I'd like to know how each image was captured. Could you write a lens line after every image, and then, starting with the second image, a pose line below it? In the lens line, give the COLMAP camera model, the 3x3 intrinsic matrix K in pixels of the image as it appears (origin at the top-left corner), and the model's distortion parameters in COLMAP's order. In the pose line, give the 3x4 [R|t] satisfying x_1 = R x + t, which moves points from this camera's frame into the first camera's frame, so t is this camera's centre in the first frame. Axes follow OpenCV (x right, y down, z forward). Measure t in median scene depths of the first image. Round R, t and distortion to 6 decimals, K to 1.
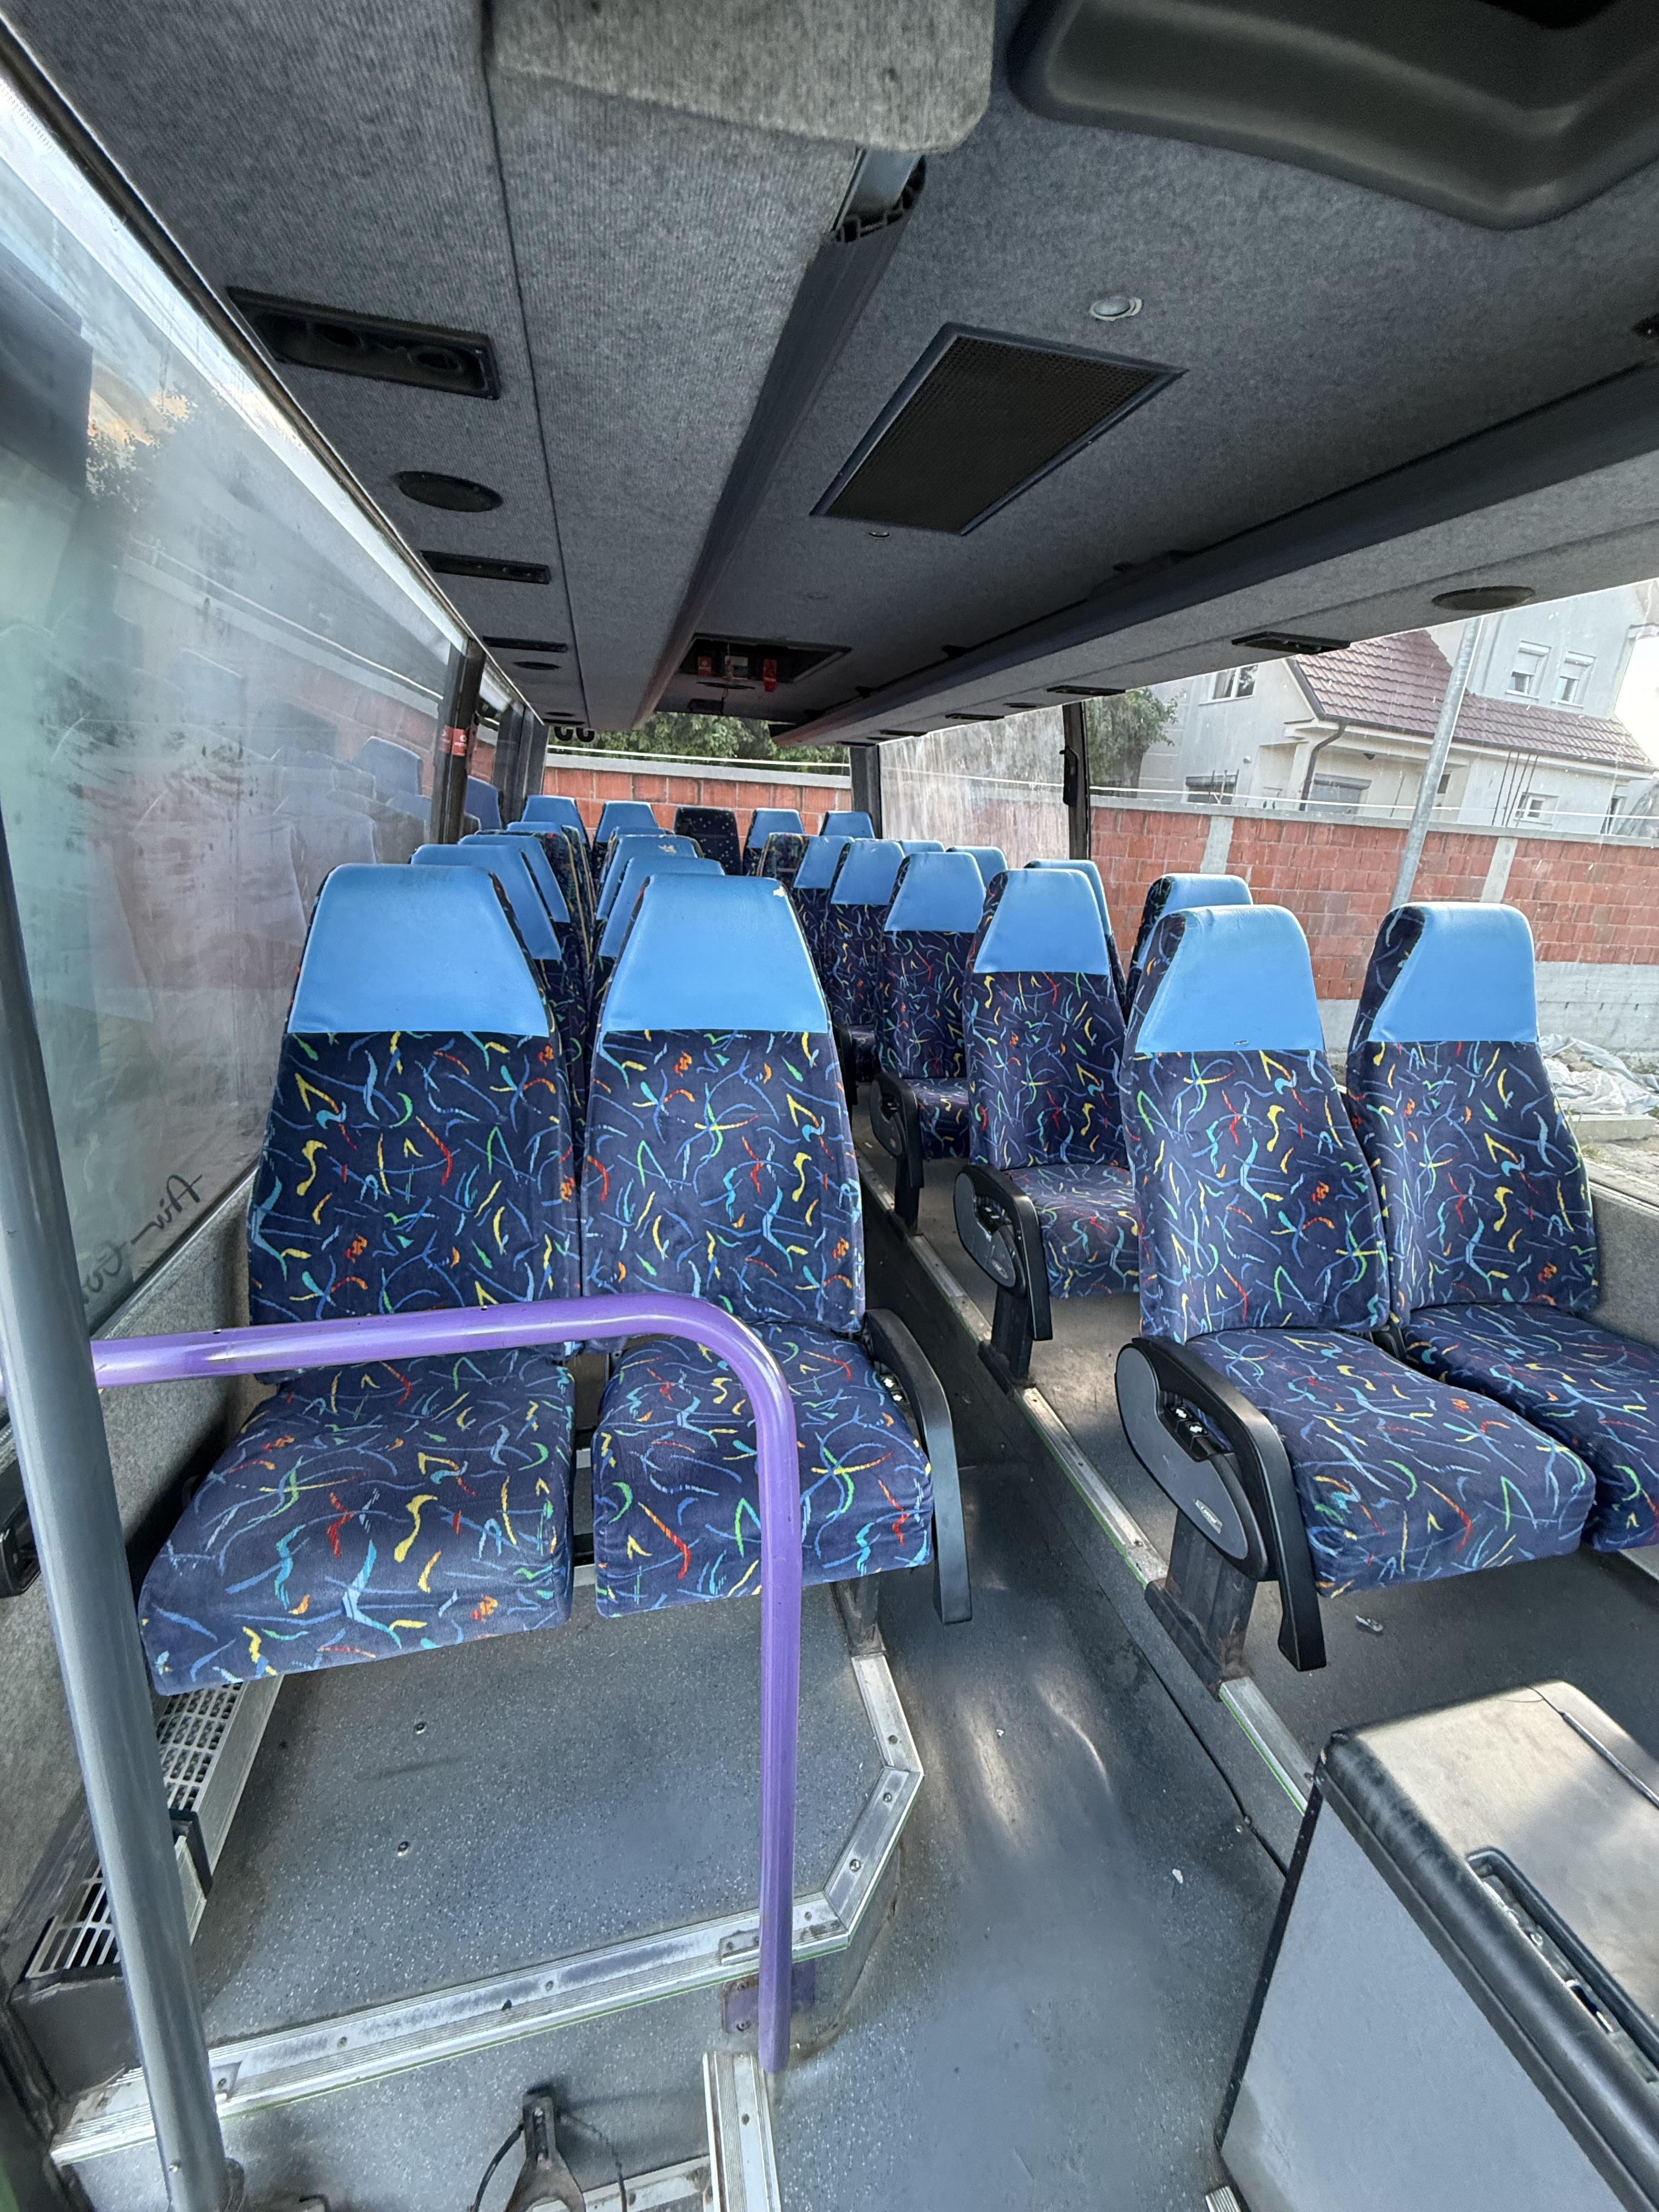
lens RADIAL K [[883.2, 0, 844.6], [0, 883.2, 1103.7], [0, 0, 1]] dist [-0.003360, 0.000382]
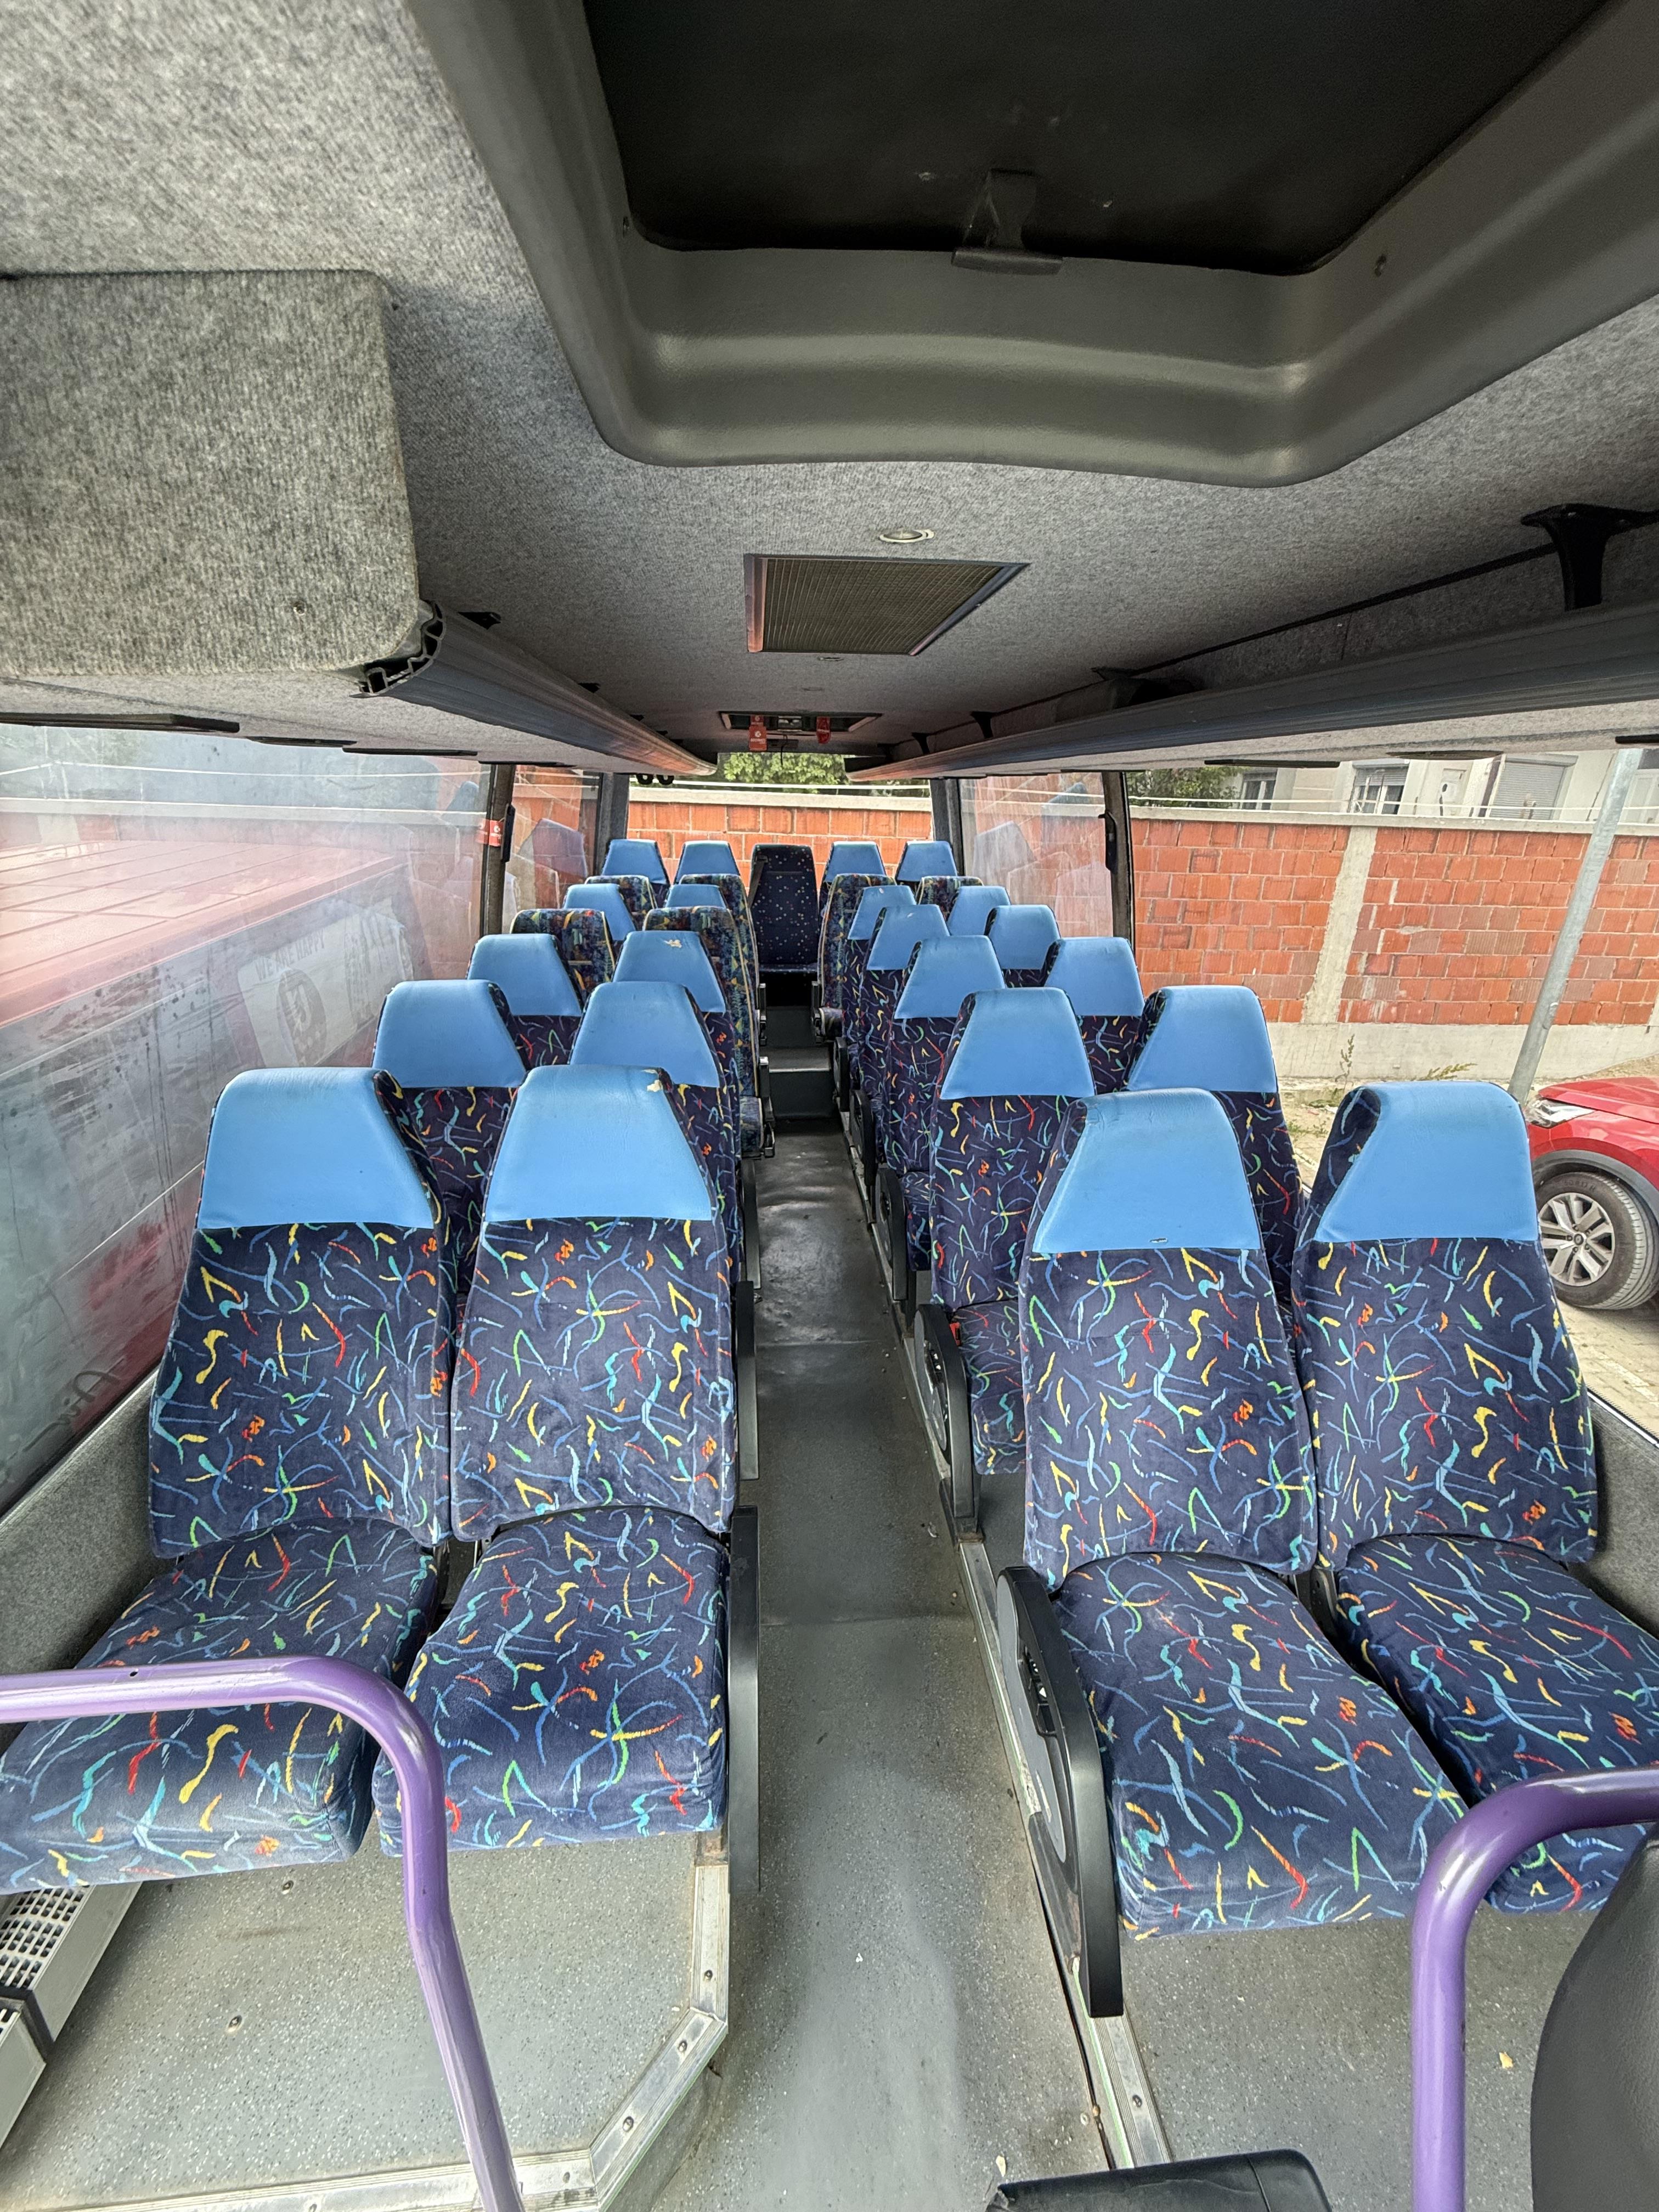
lens RADIAL K [[883.2, 0, 833.0], [0, 883.2, 1110.2], [0, 0, 1]] dist [-0.003360, 0.000382]
pose [[0.986711, 0.019838, -0.161269, 0.287318], [-0.016457, 0.999616, 0.022276, -0.240123], [0.161649, -0.019326, 0.986659, 0.052580]]
